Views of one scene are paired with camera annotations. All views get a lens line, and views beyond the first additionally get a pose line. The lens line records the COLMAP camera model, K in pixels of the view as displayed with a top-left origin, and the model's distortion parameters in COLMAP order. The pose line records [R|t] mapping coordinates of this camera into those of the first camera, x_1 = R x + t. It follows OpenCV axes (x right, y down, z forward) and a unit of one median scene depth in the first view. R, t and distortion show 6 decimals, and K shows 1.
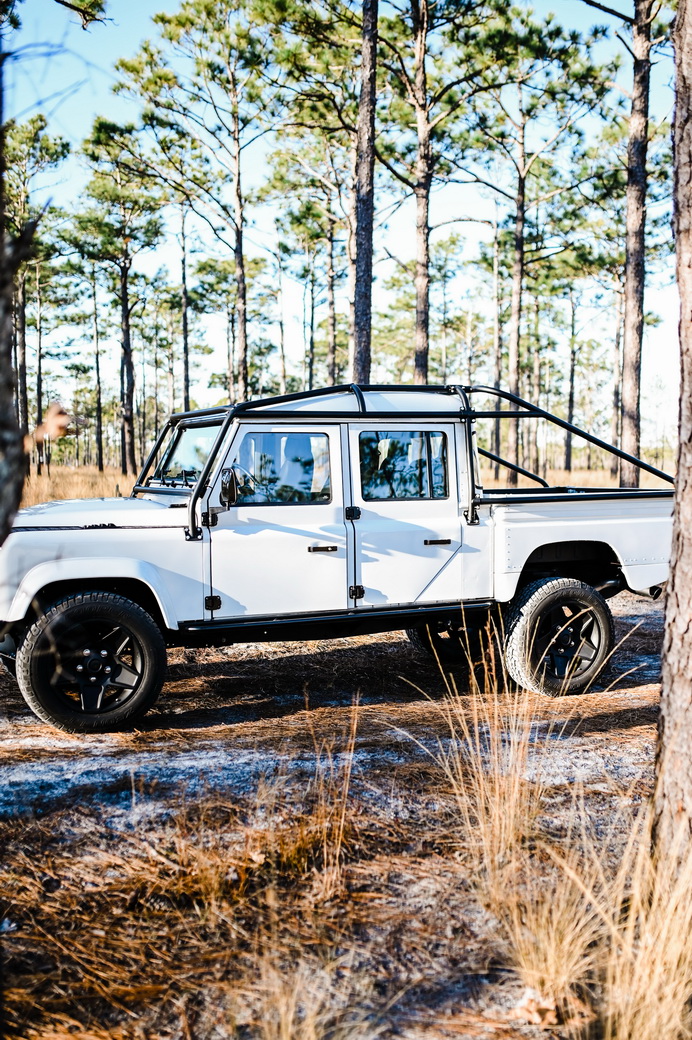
lens RADIAL K [[1034.8, 0, 360.8], [0, 1034.8, 500.4], [0, 0, 1]] dist [-0.028201, 0.000000]
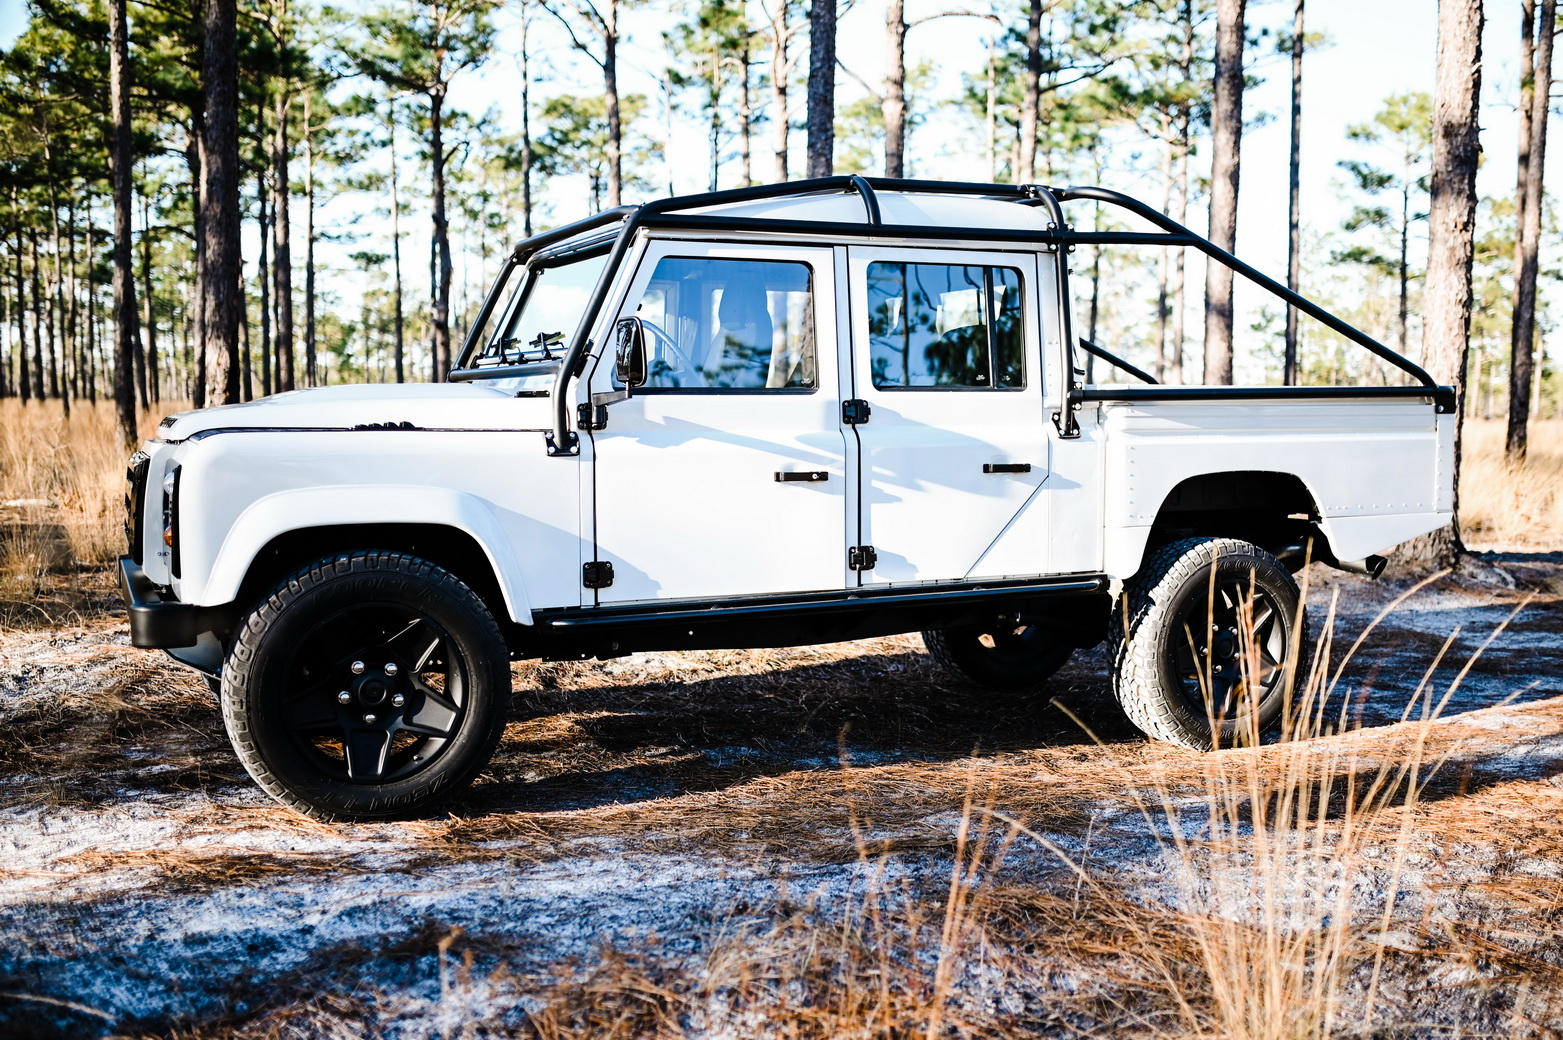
lens RADIAL K [[1474.8, 0, 801.6], [0, 1474.8, 483.2], [0, 0, 1]] dist [-0.028741, 0.000000]
pose [[0.999818, 0.005413, 0.018297, -0.047589], [-0.005701, 0.999860, 0.015755, 0.035643], [-0.018209, -0.015857, 0.999708, 0.219292]]
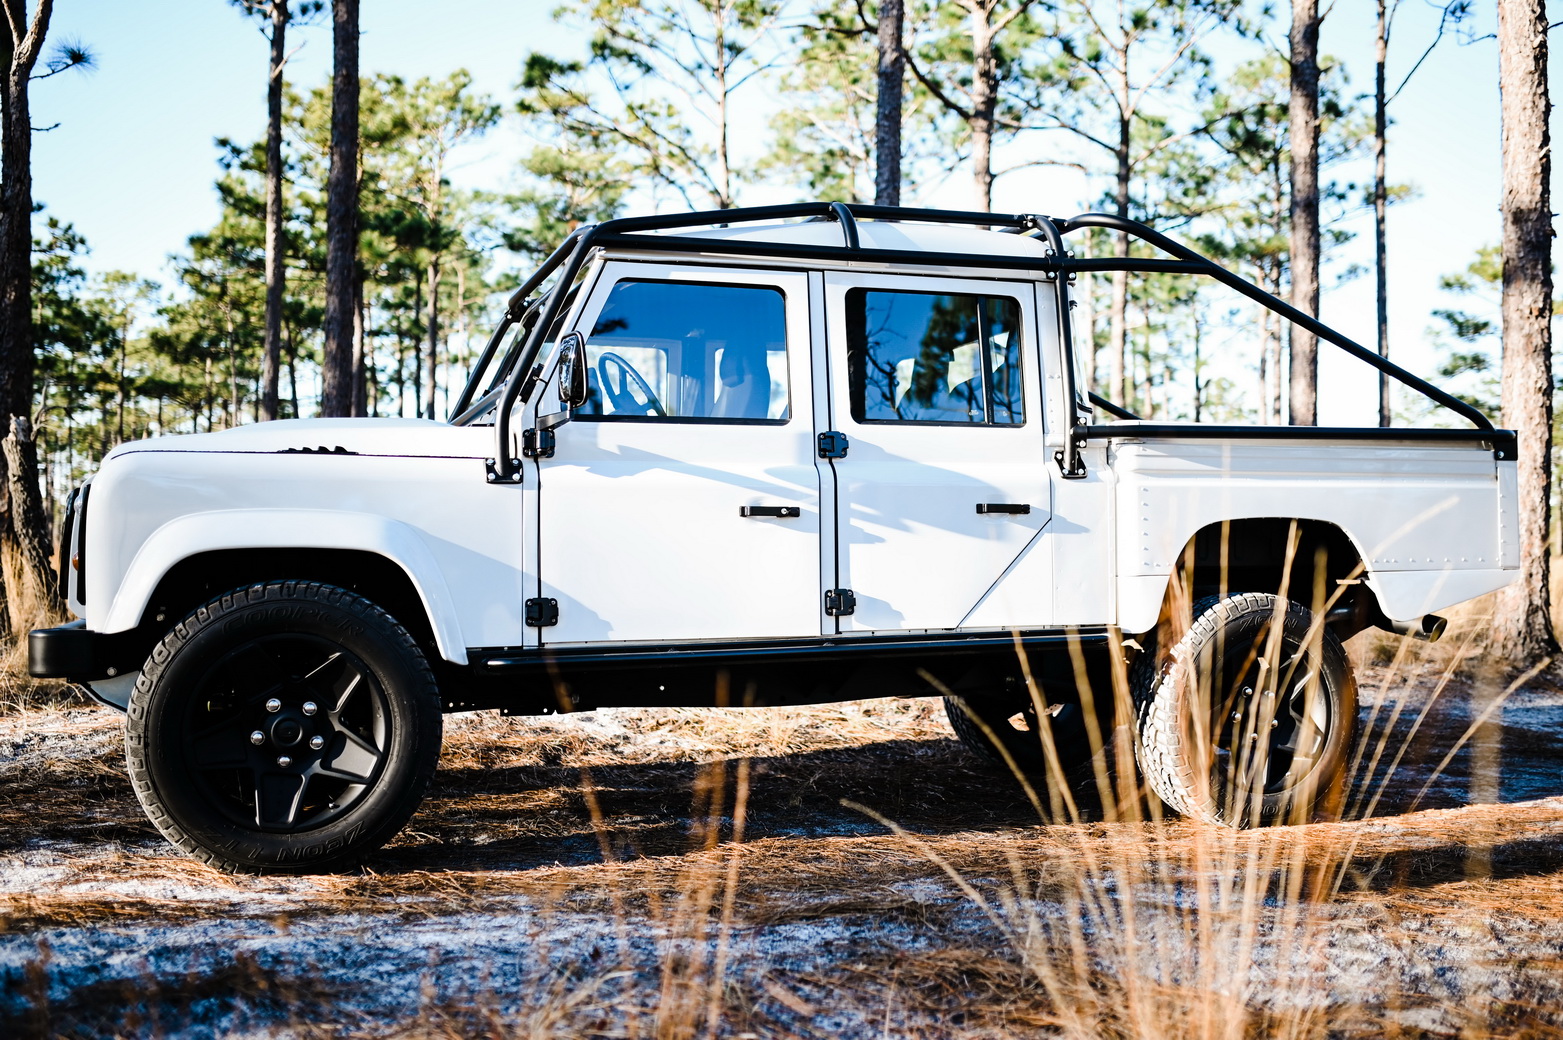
lens RADIAL K [[1376.1, 0, 799.1], [0, 1376.1, 497.7], [0, 0, 1]] dist [-0.039656, 0.041536]
pose [[0.996982, -0.003732, -0.077548, 0.026565], [-0.002849, 0.996413, -0.084573, 0.089873], [0.077586, 0.084538, 0.993395, 0.322263]]
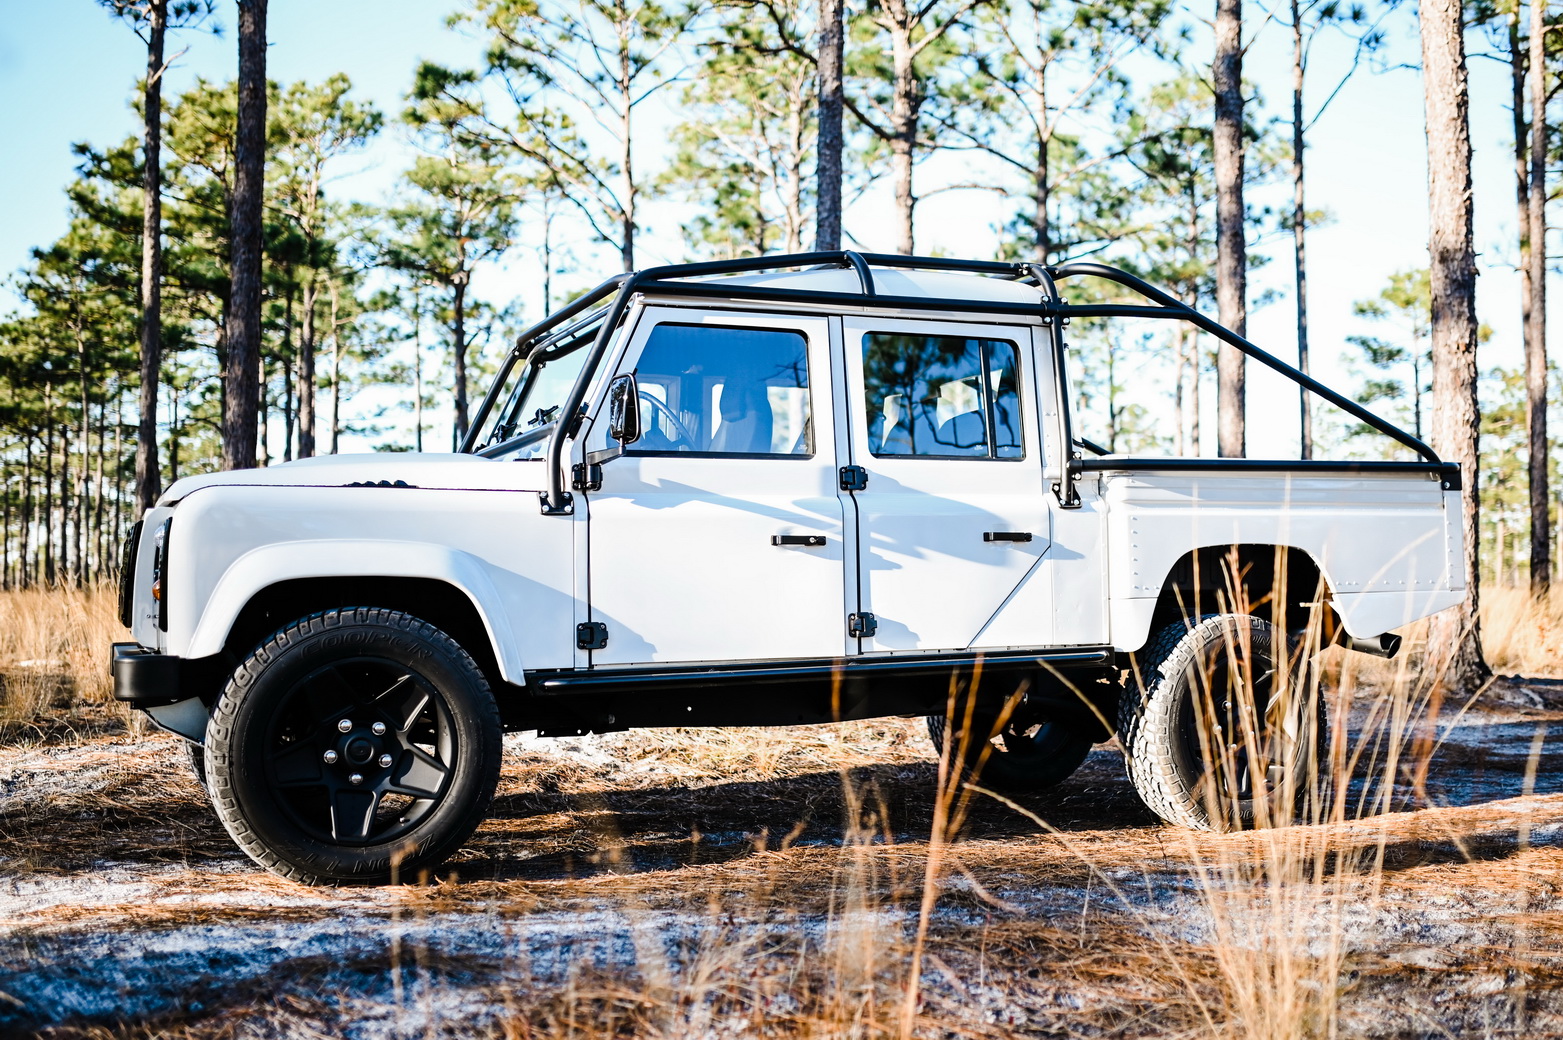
lens RADIAL K [[1474.8, 0, 807.5], [0, 1474.8, 494.3], [0, 0, 1]] dist [-0.028741, 0.000000]
pose [[0.999942, -0.008355, 0.006776, -0.034910], [0.009045, 0.993988, -0.109114, 0.099350], [-0.005823, 0.109169, 0.994006, 0.227415]]
